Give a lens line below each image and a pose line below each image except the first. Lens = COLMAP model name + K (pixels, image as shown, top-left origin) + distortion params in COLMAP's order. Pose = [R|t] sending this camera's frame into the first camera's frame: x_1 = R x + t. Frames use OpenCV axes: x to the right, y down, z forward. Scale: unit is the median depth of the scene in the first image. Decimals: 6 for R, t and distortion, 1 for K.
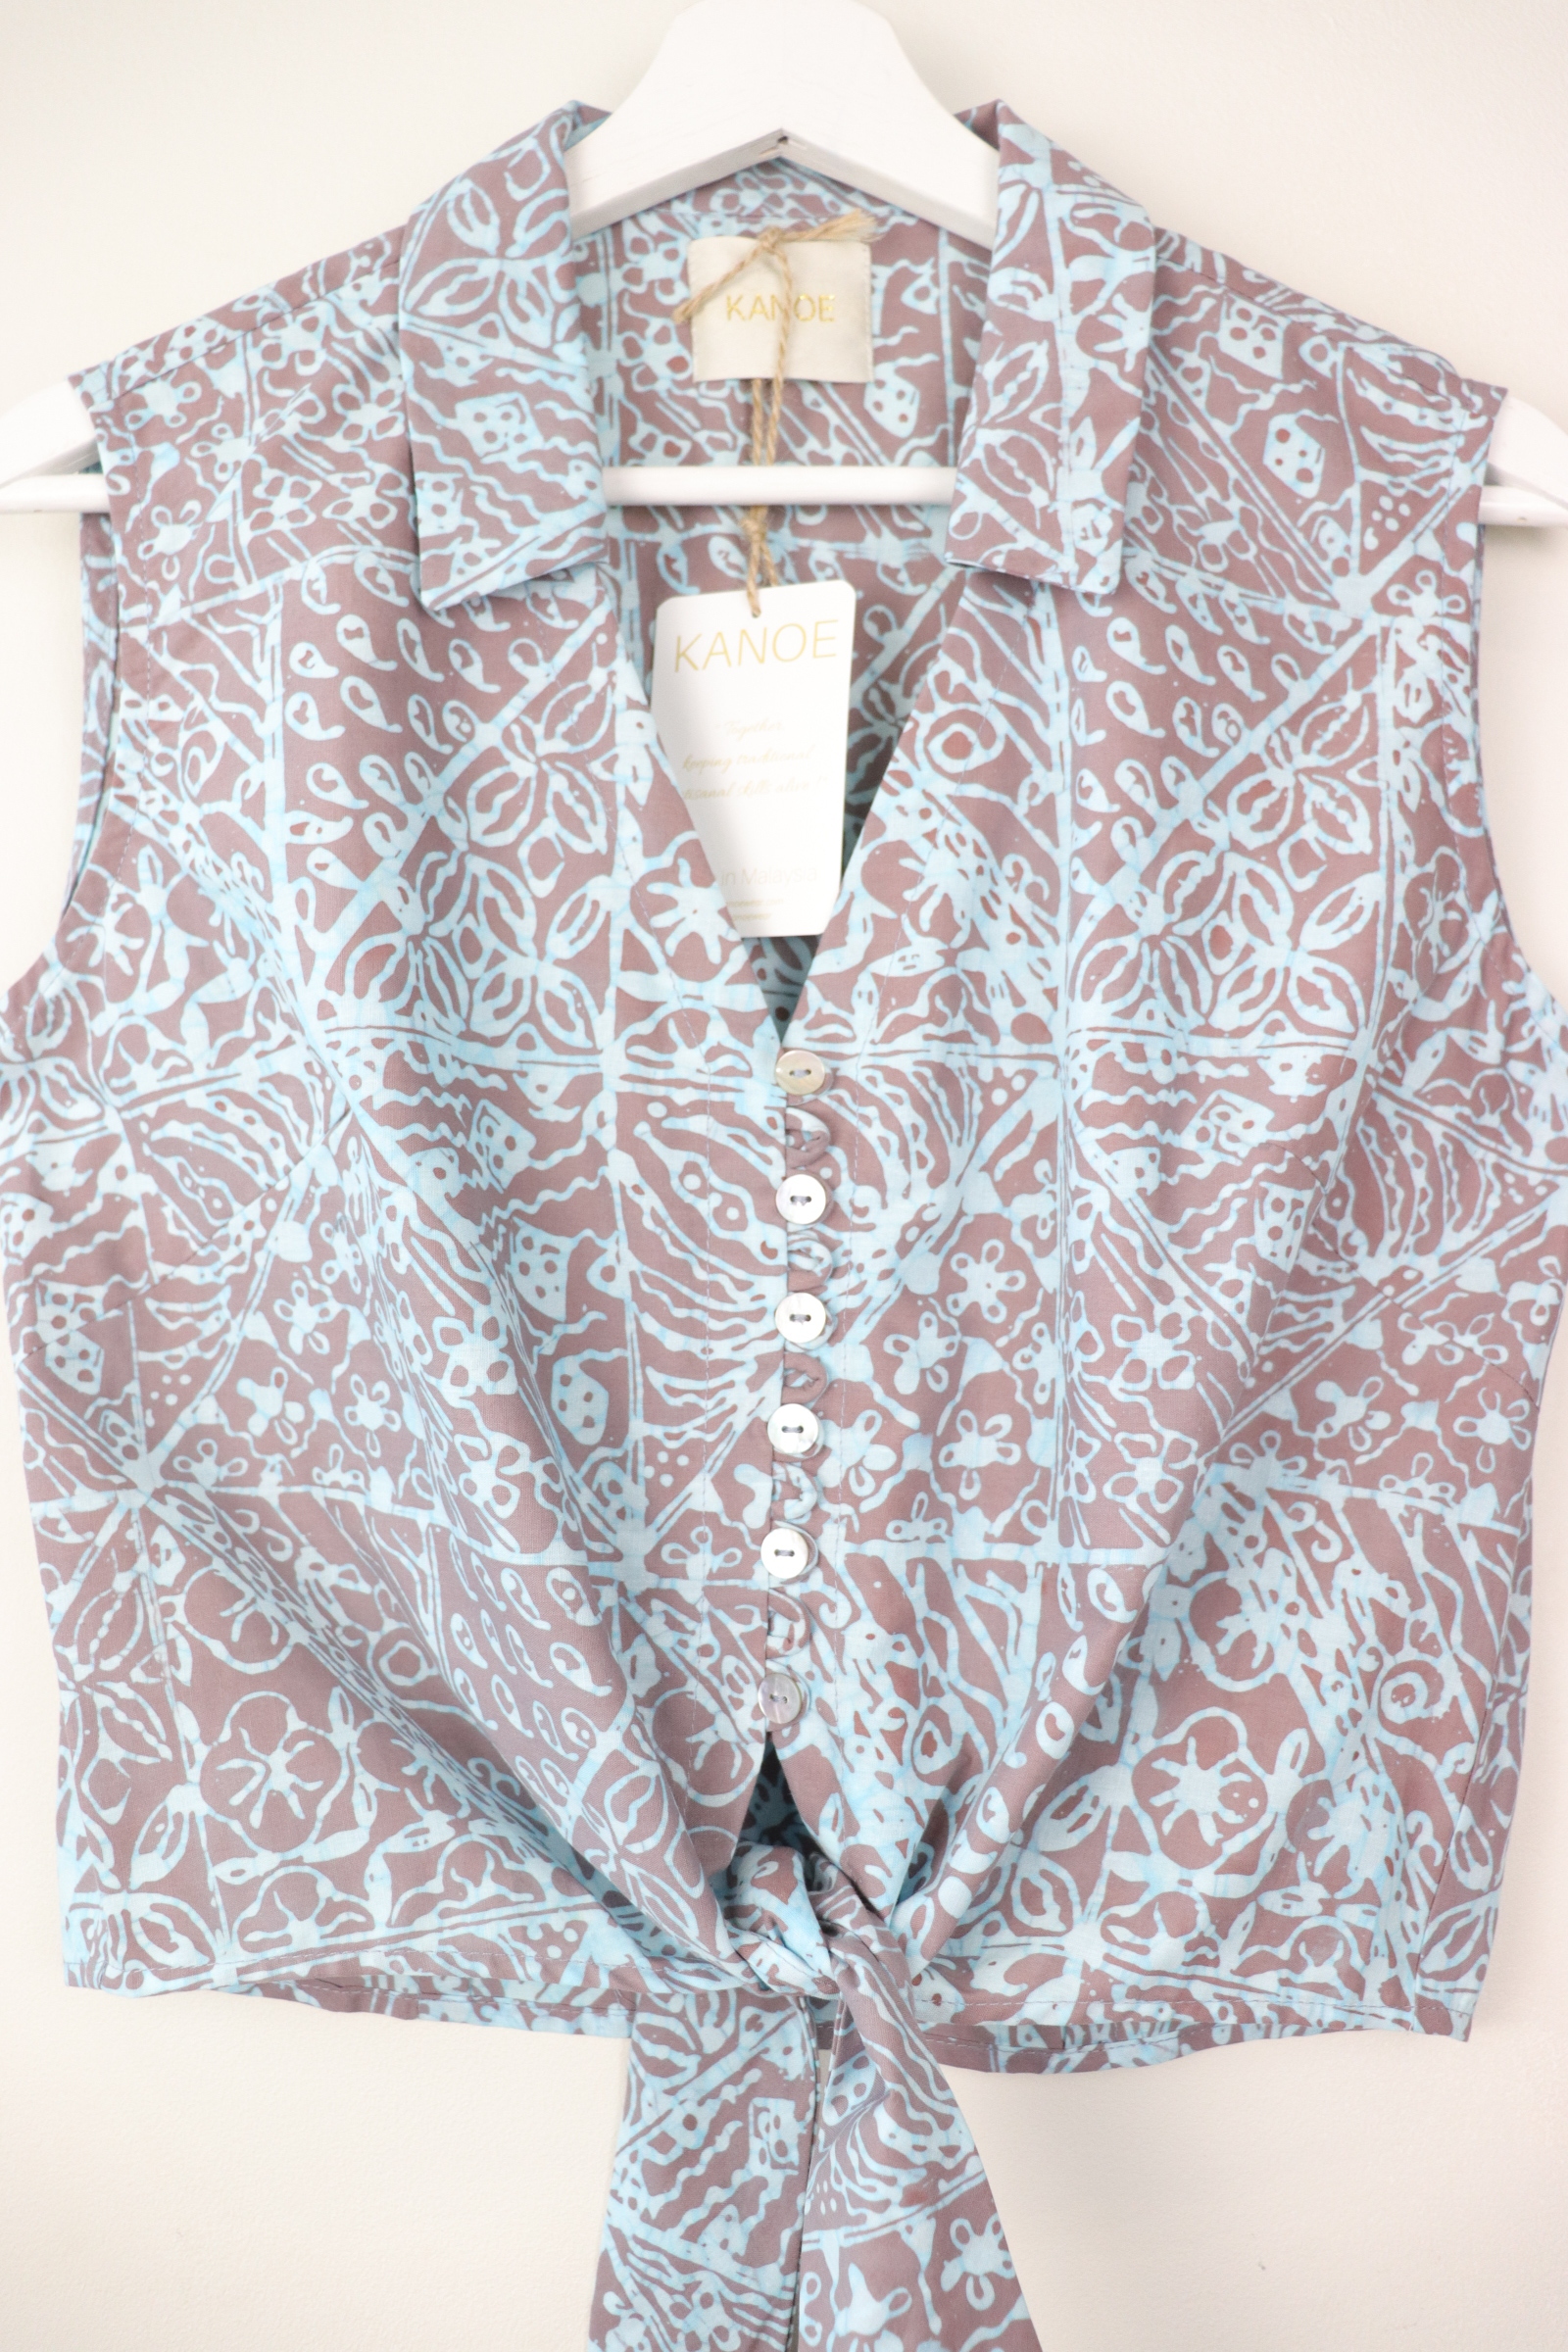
lens RADIAL K [[2005.3, 0, 797.0], [0, 2005.3, 1183.5], [0, 0, 1]] dist [-0.203109, 0.005552]
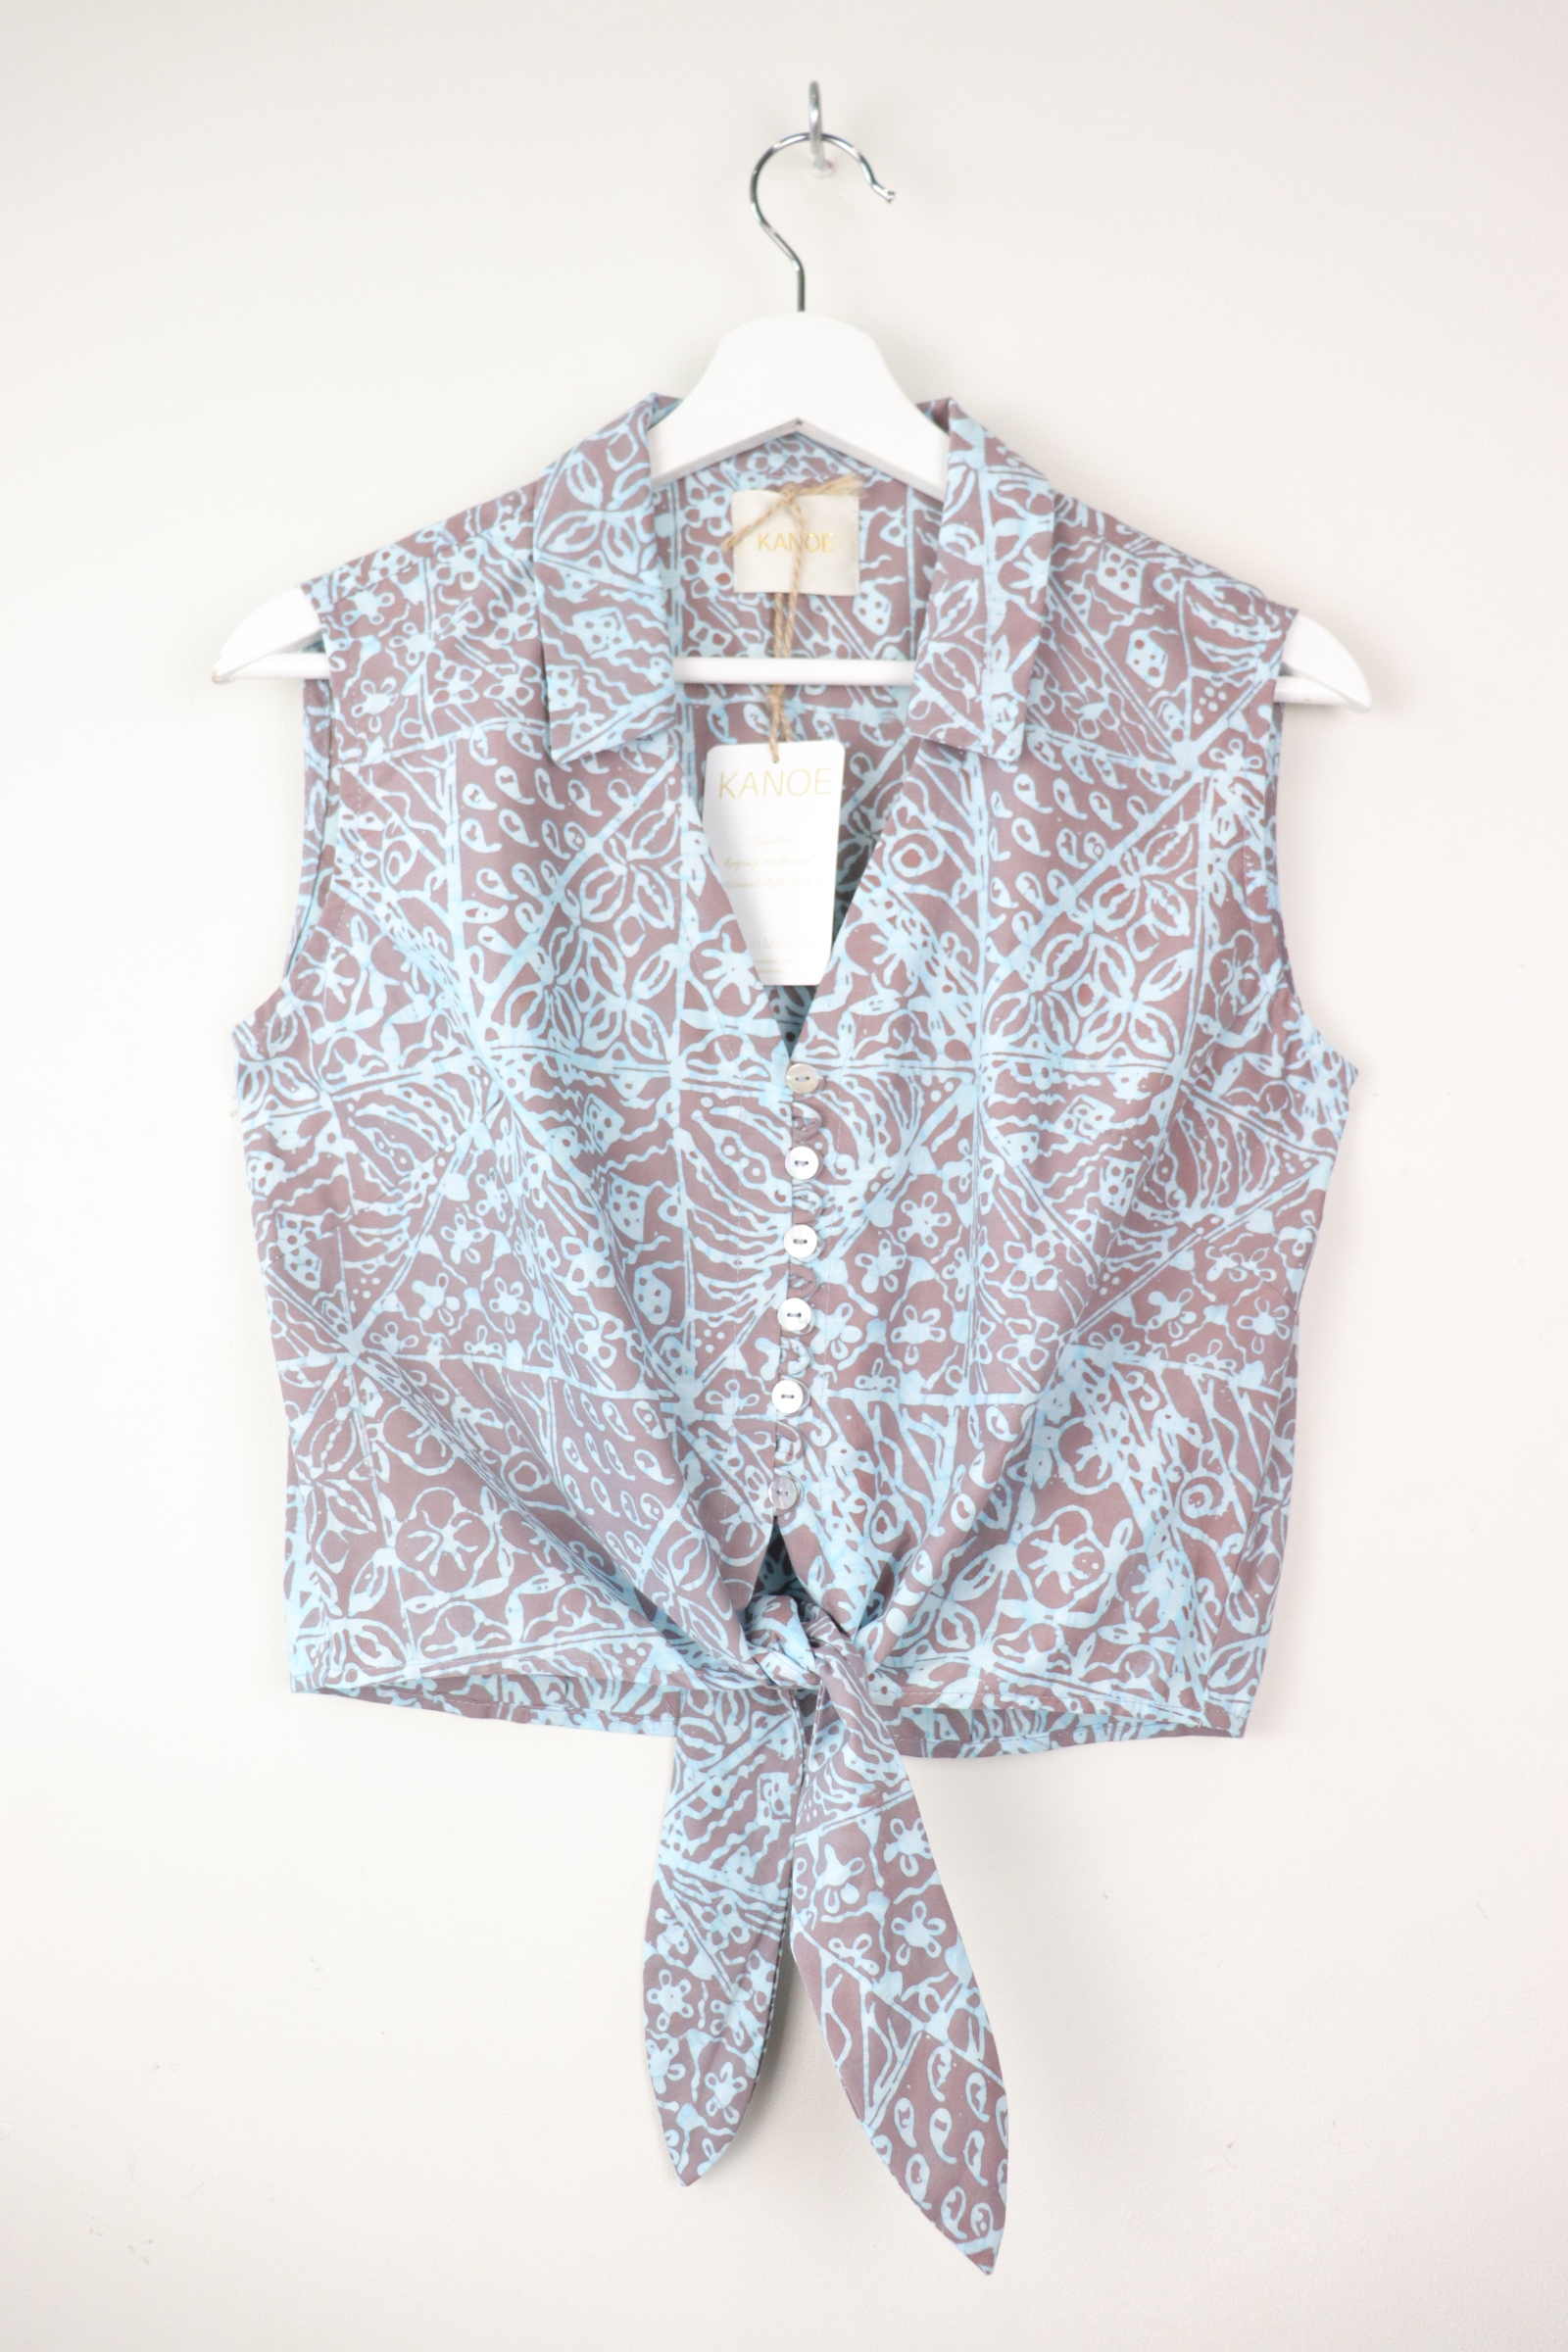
lens RADIAL K [[1900.9, 0, 776.4], [0, 1900.9, 1159.2], [0, 0, 1]] dist [-0.191548, 0.163160]
pose [[0.999880, 0.014345, -0.005892, -0.008674], [-0.014308, 0.999878, 0.006309, -0.003665], [0.005982, -0.006224, 0.999963, -0.423455]]
